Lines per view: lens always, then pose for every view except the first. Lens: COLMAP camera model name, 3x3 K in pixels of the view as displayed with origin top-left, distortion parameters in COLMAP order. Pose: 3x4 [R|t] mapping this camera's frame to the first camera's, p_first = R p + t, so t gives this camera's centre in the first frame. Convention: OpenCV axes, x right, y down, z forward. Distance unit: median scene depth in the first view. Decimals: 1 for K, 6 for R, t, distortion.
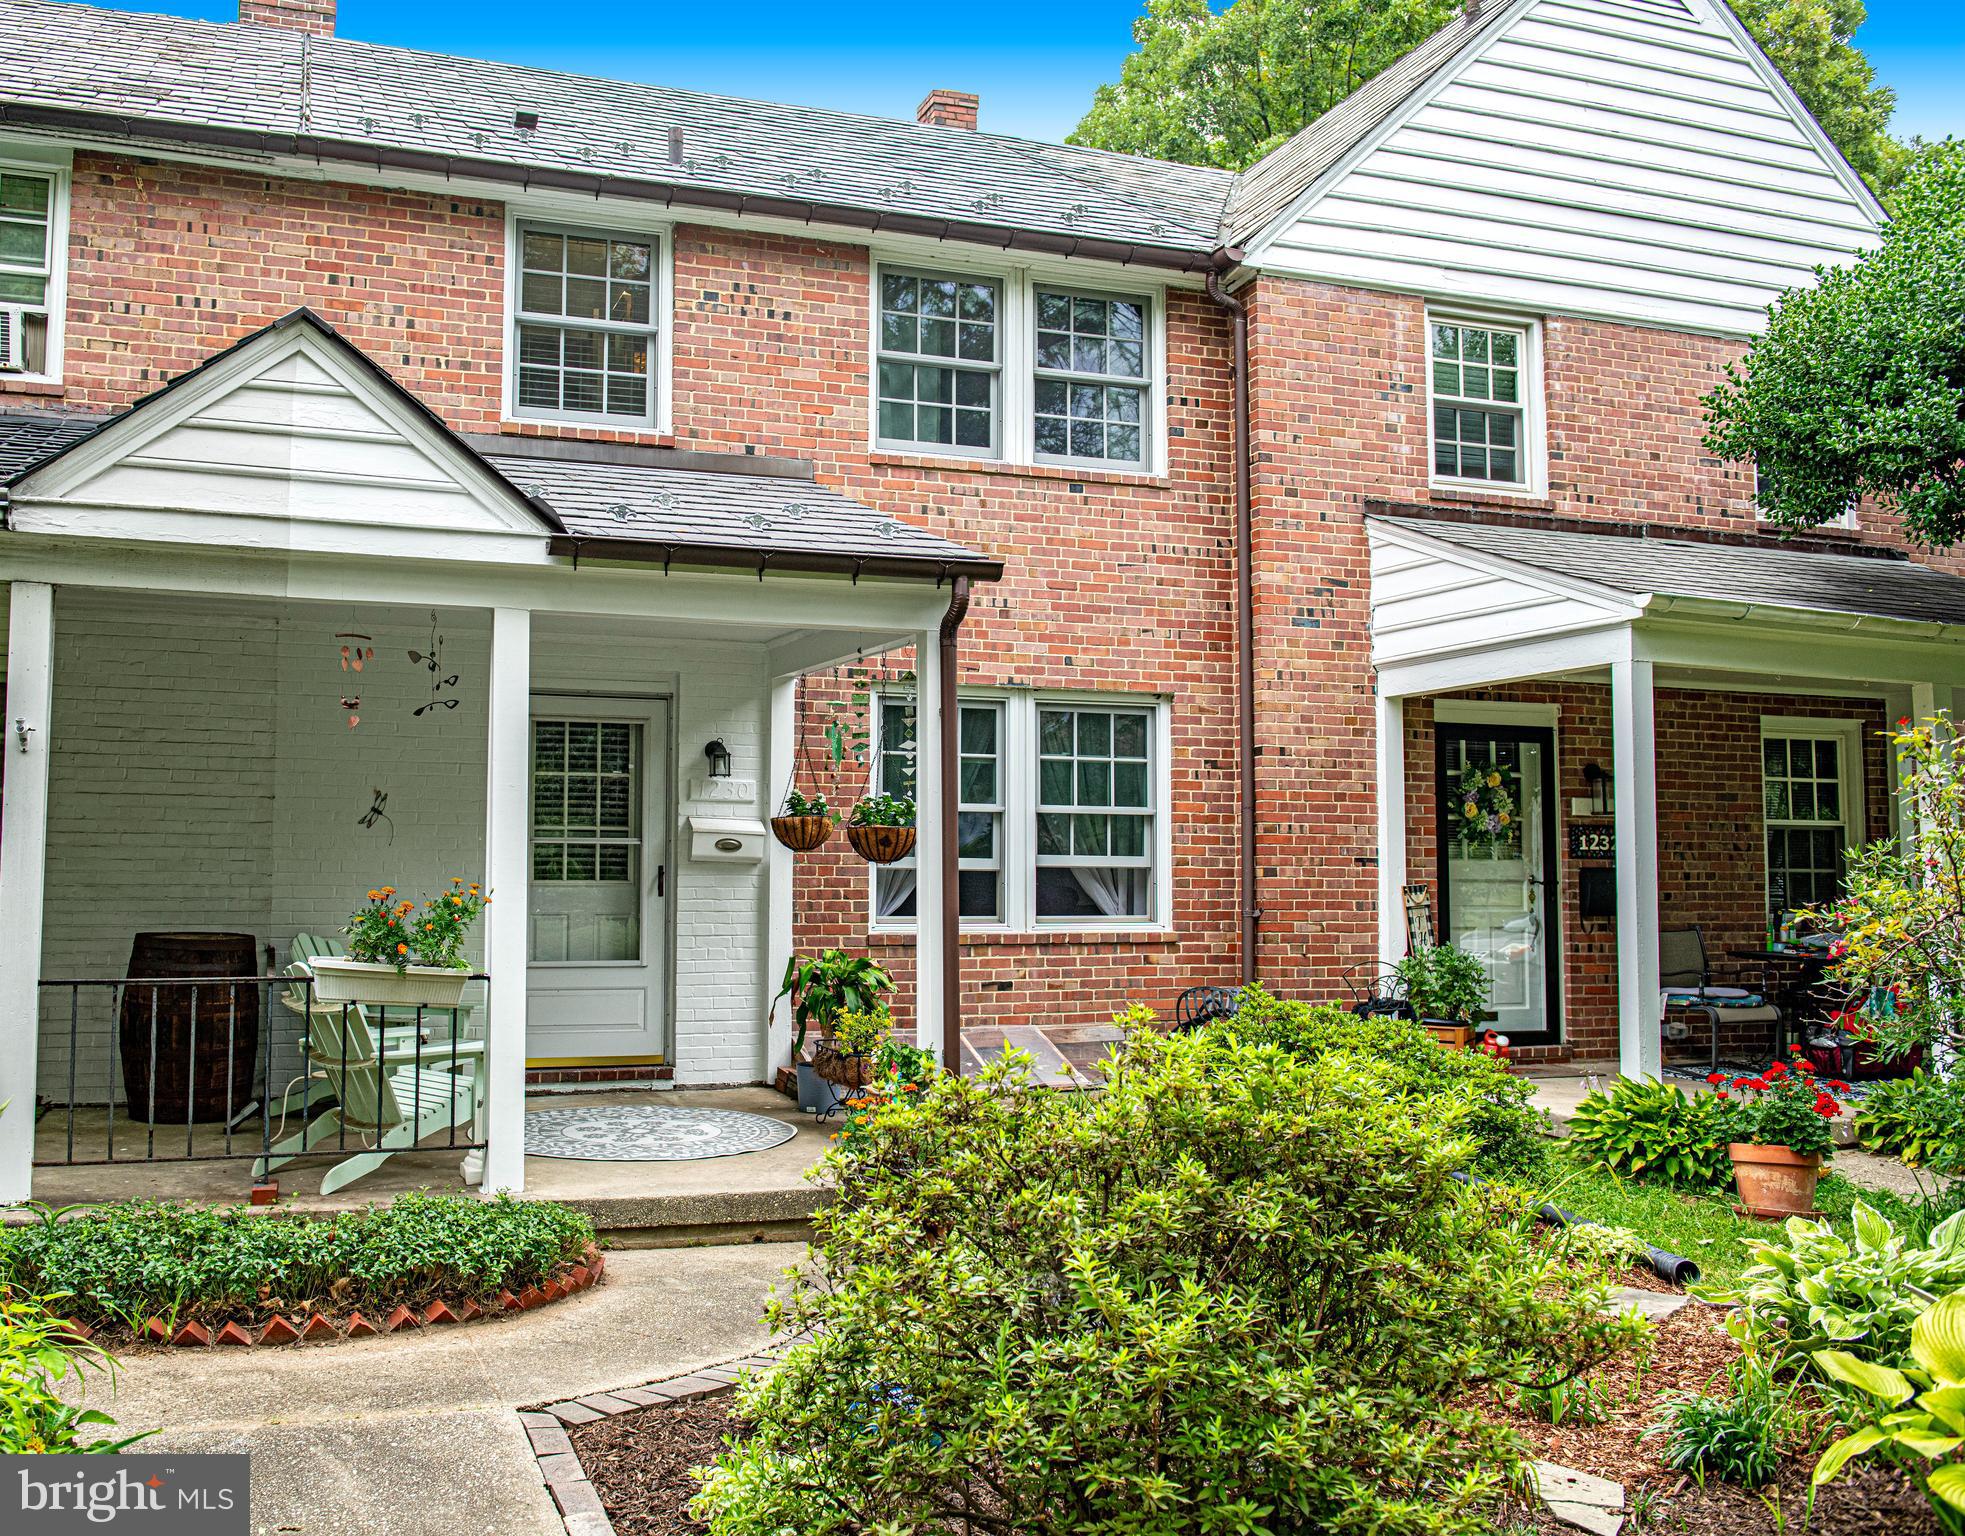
lens RADIAL K [[2028.5, 0, 946.8], [0, 2028.5, 750.9], [0, 0, 1]] dist [-0.025667, 0.000000]
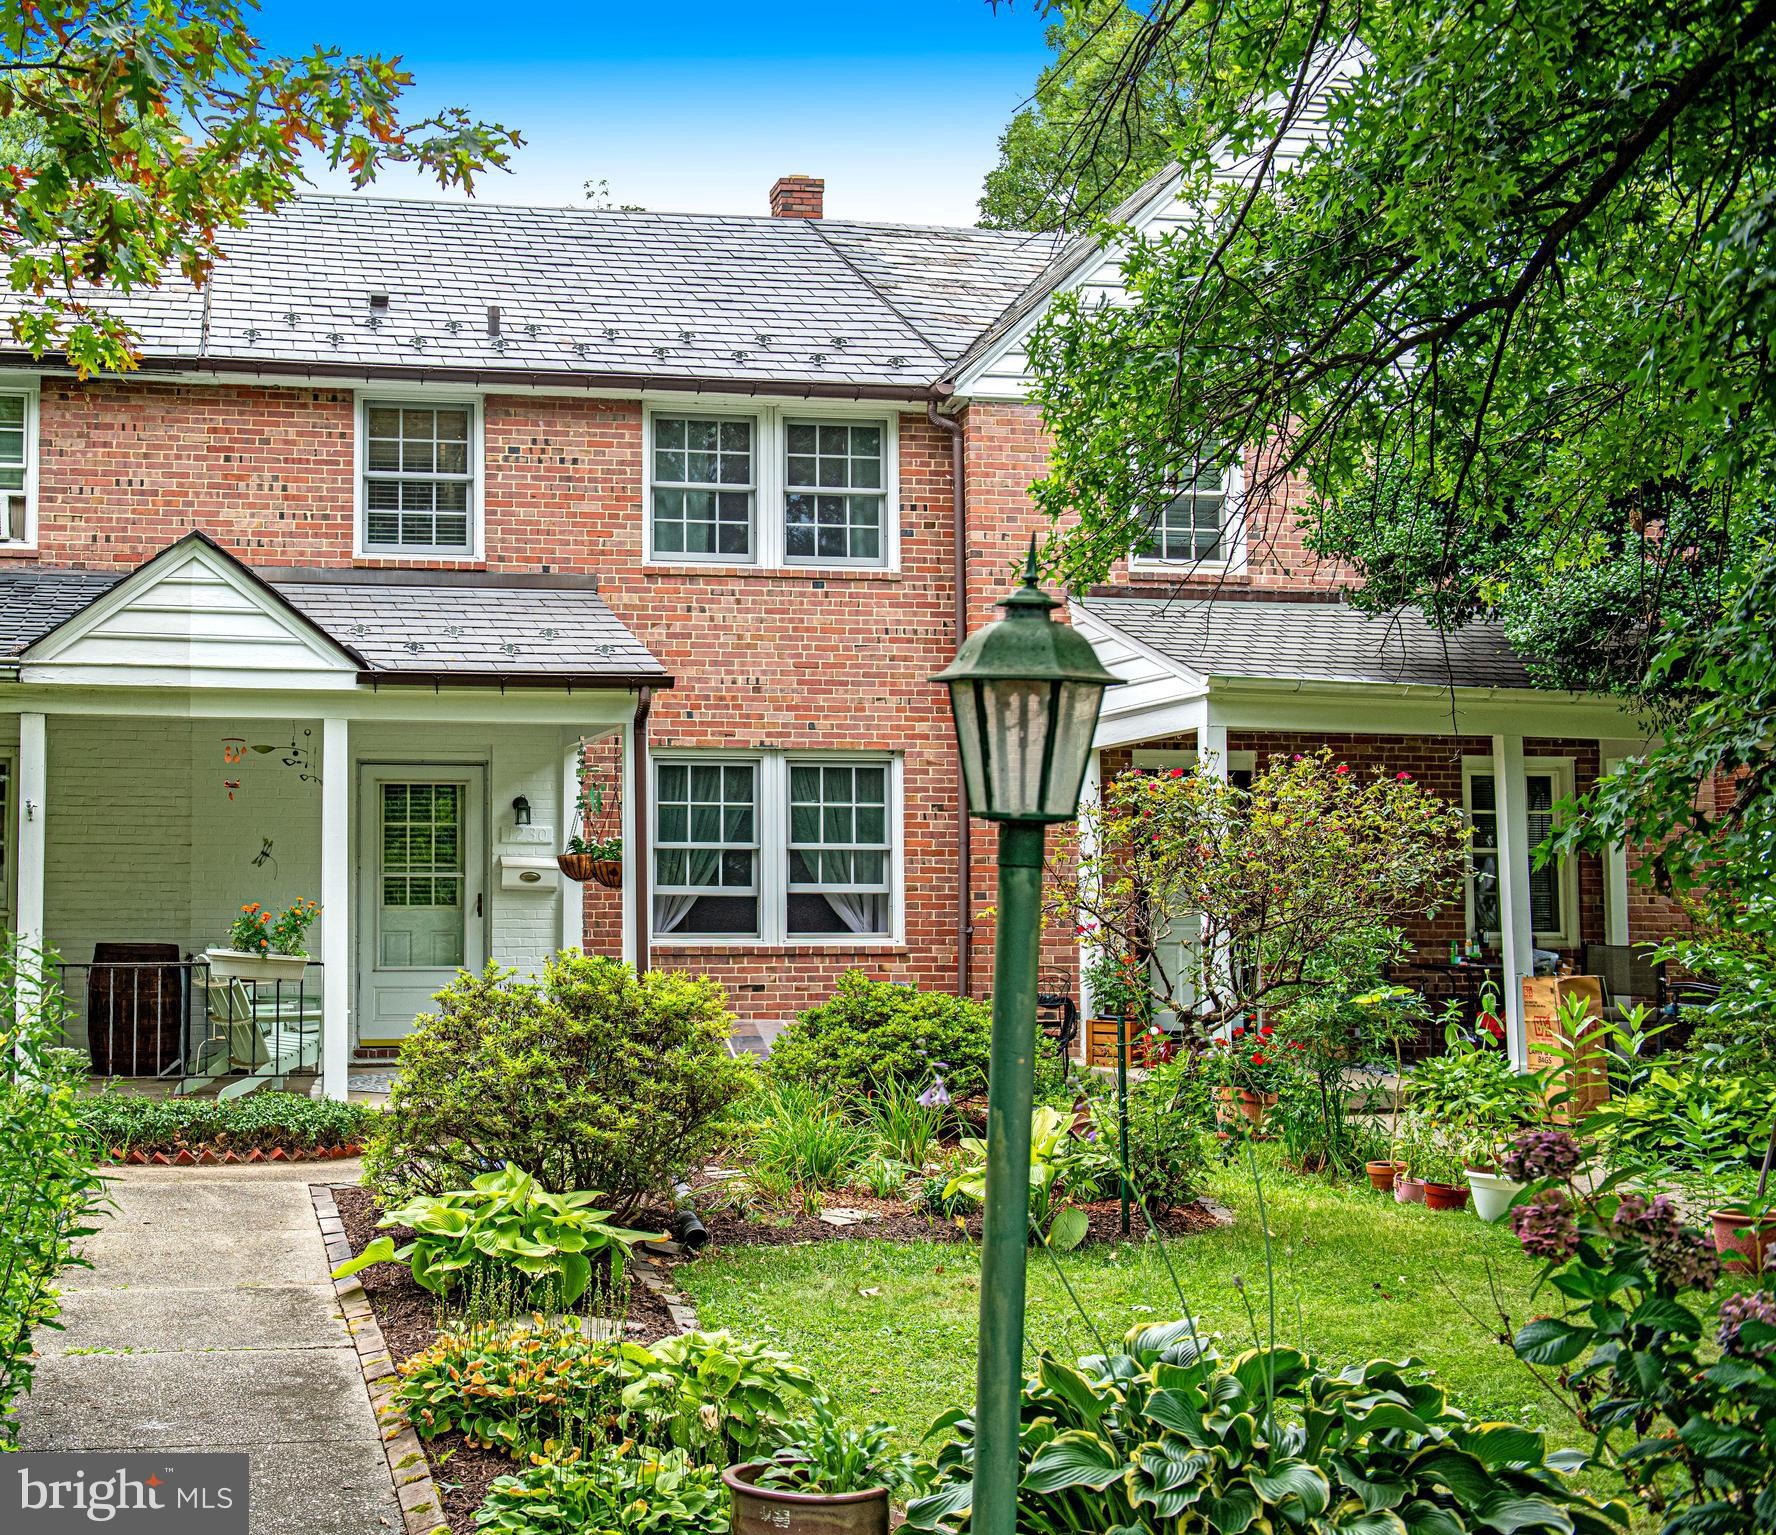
lens RADIAL K [[2902.2, 0, 704.4], [0, 2902.2, 768.7], [0, 0, 1]] dist [0.041653, 0.000000]
pose [[0.986441, -0.015400, -0.163391, 0.307530], [0.016081, 0.999867, 0.002846, -0.026480], [0.163326, -0.005434, 0.986557, -0.817426]]
